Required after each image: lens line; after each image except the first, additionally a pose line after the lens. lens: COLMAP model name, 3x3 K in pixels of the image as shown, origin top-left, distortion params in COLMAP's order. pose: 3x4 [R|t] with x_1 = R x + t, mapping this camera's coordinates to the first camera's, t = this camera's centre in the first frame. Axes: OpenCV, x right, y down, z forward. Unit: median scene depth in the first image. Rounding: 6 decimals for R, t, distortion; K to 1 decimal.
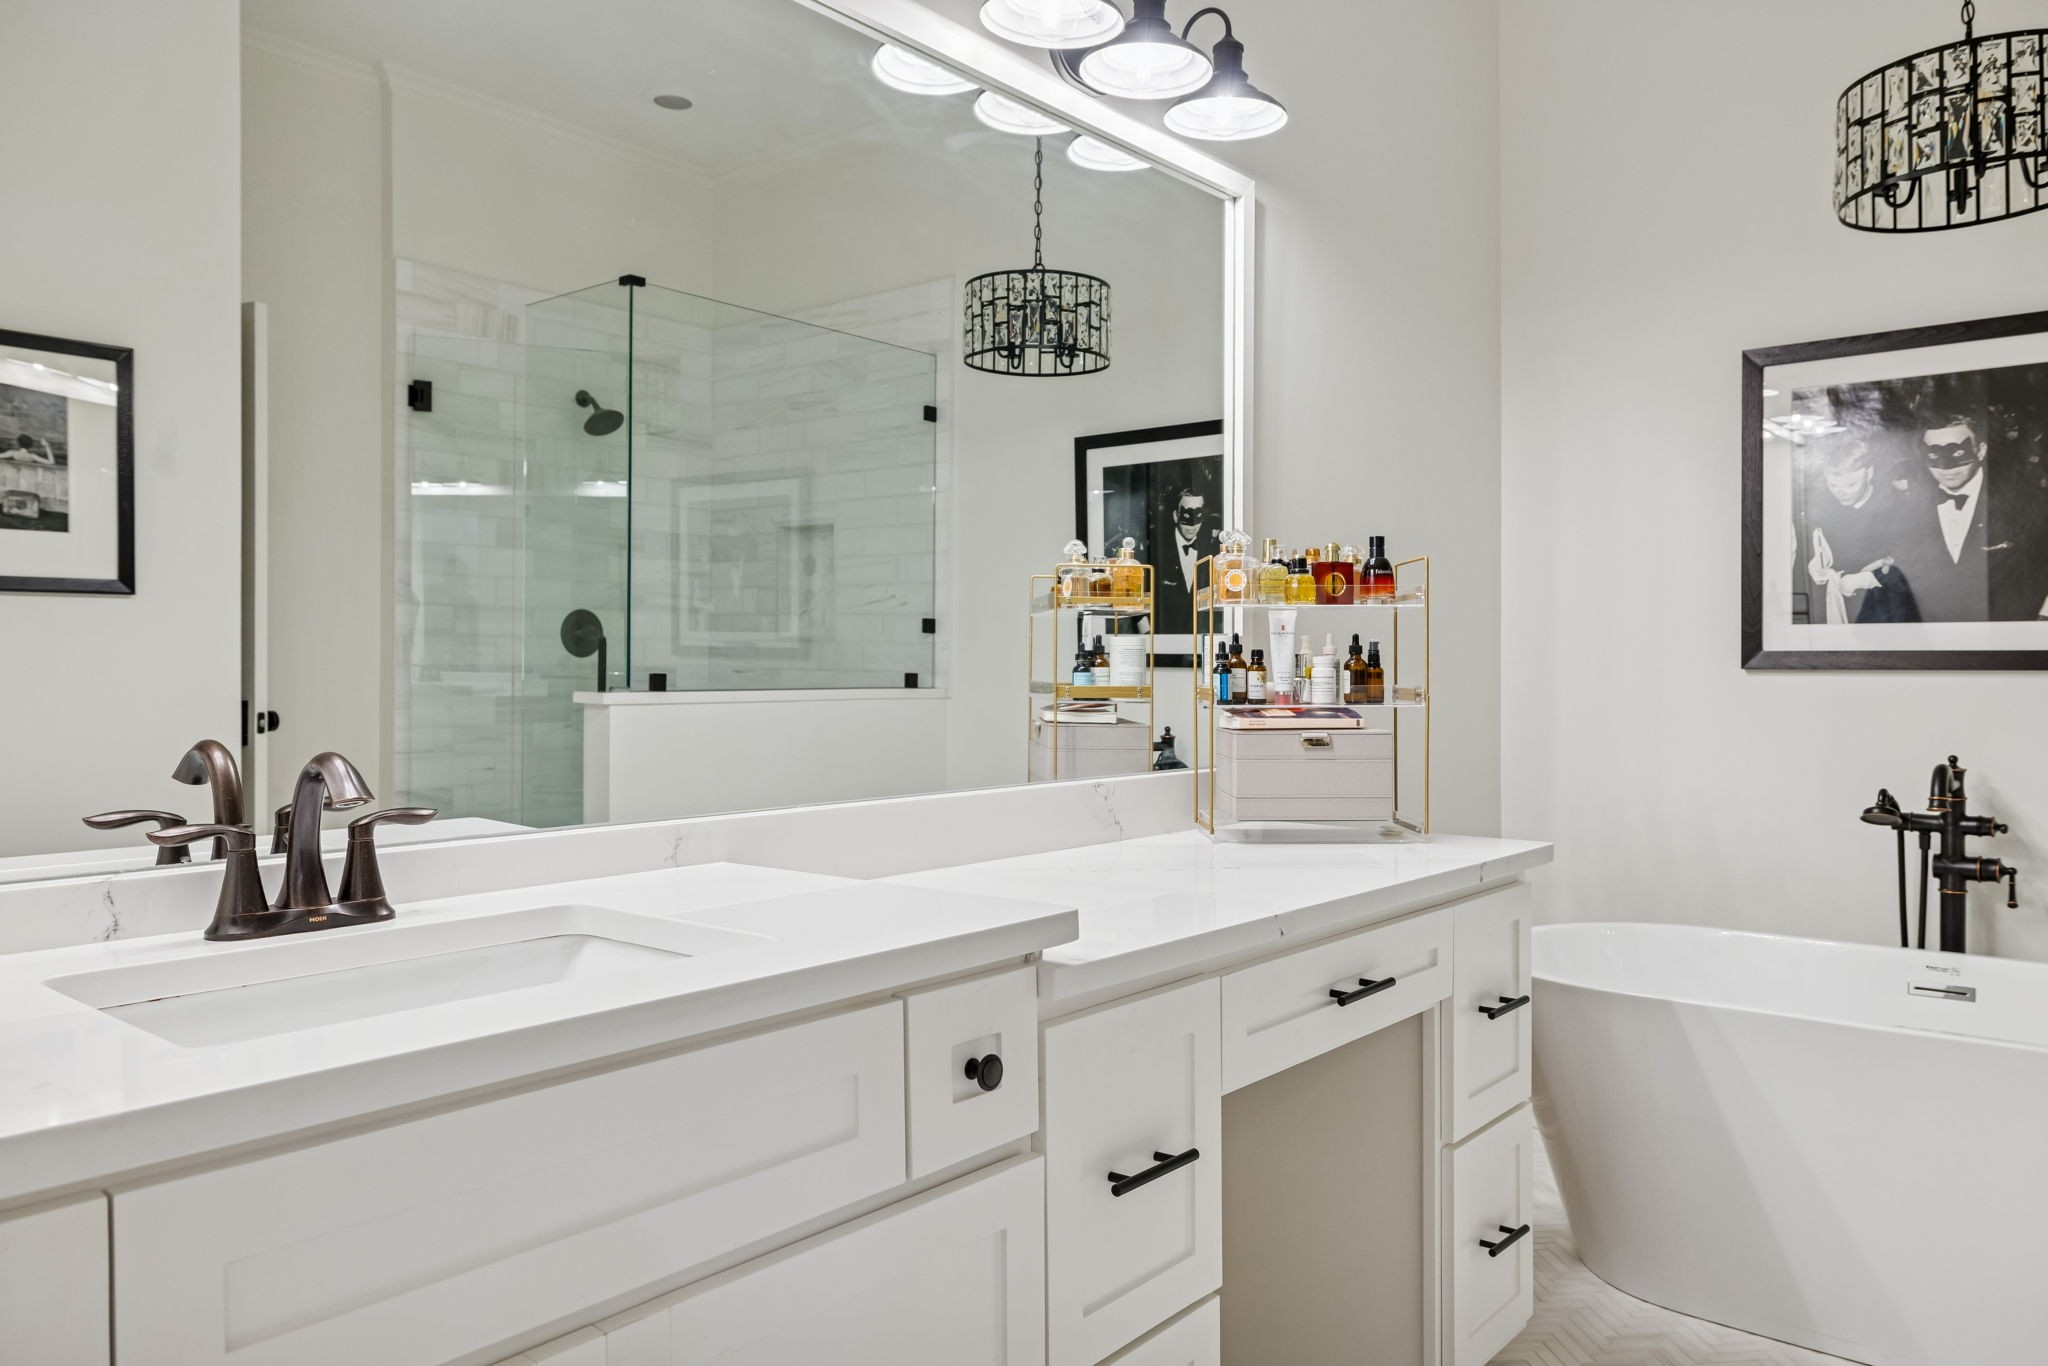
lens RADIAL K [[1409.8, 0, 1061.1], [0, 1409.8, 683.4], [0, 0, 1]] dist [0.004489, -0.000215]
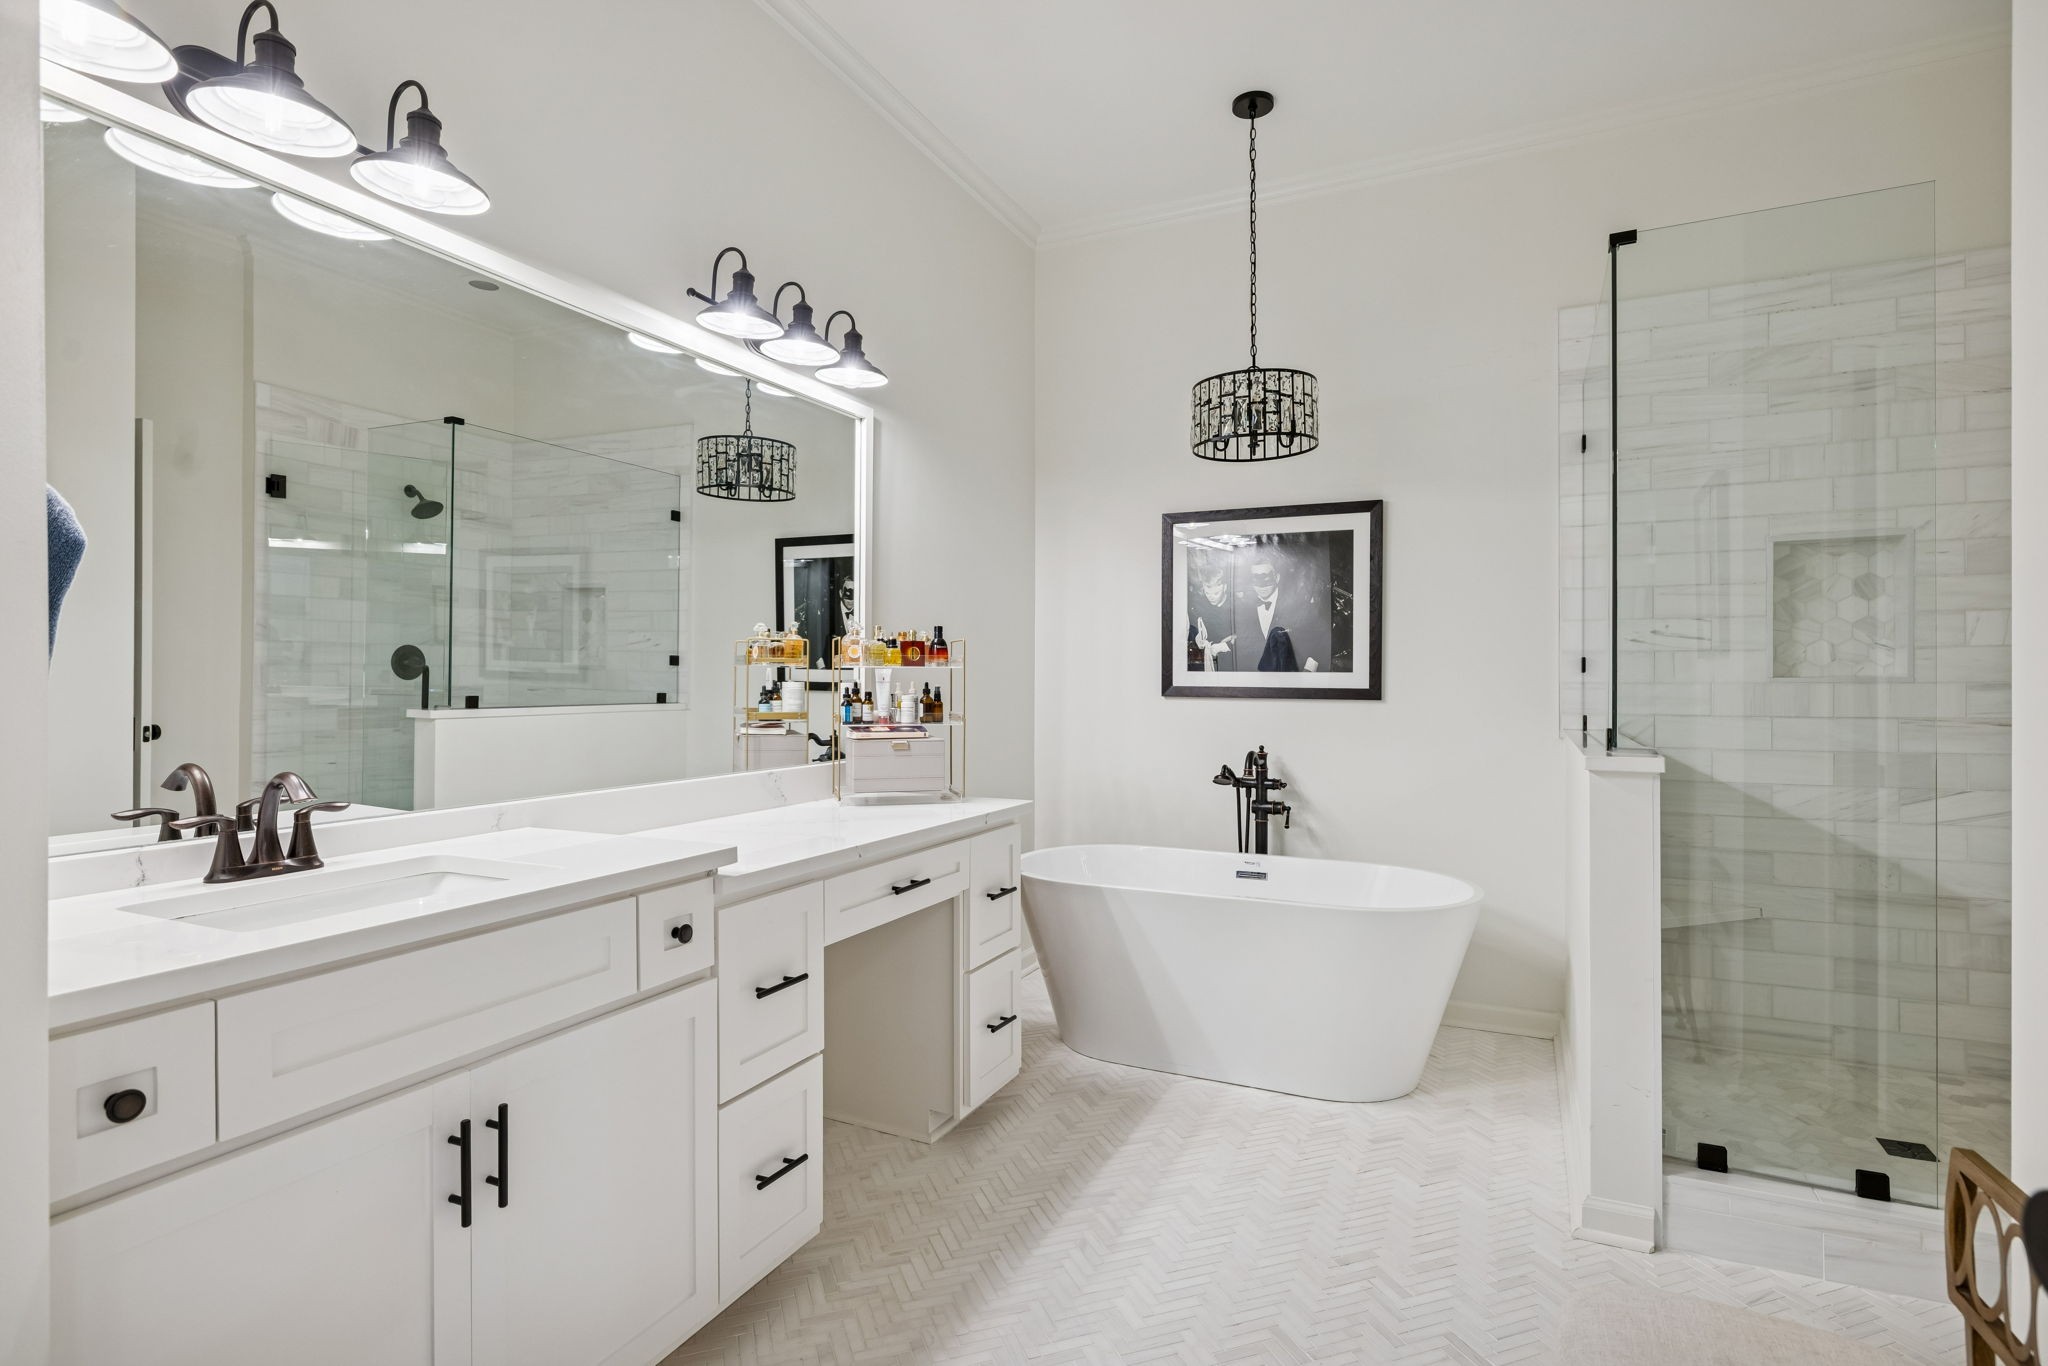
lens RADIAL K [[979.5, 0, 1018.4], [0, 979.5, 677.1], [0, 0, 1]] dist [0.000359, -0.000389]
pose [[0.971775, 0.002870, 0.235891, 0.031543], [0.000316, 0.999909, -0.013467, -0.022490], [-0.235909, 0.013162, 0.971686, -0.169442]]
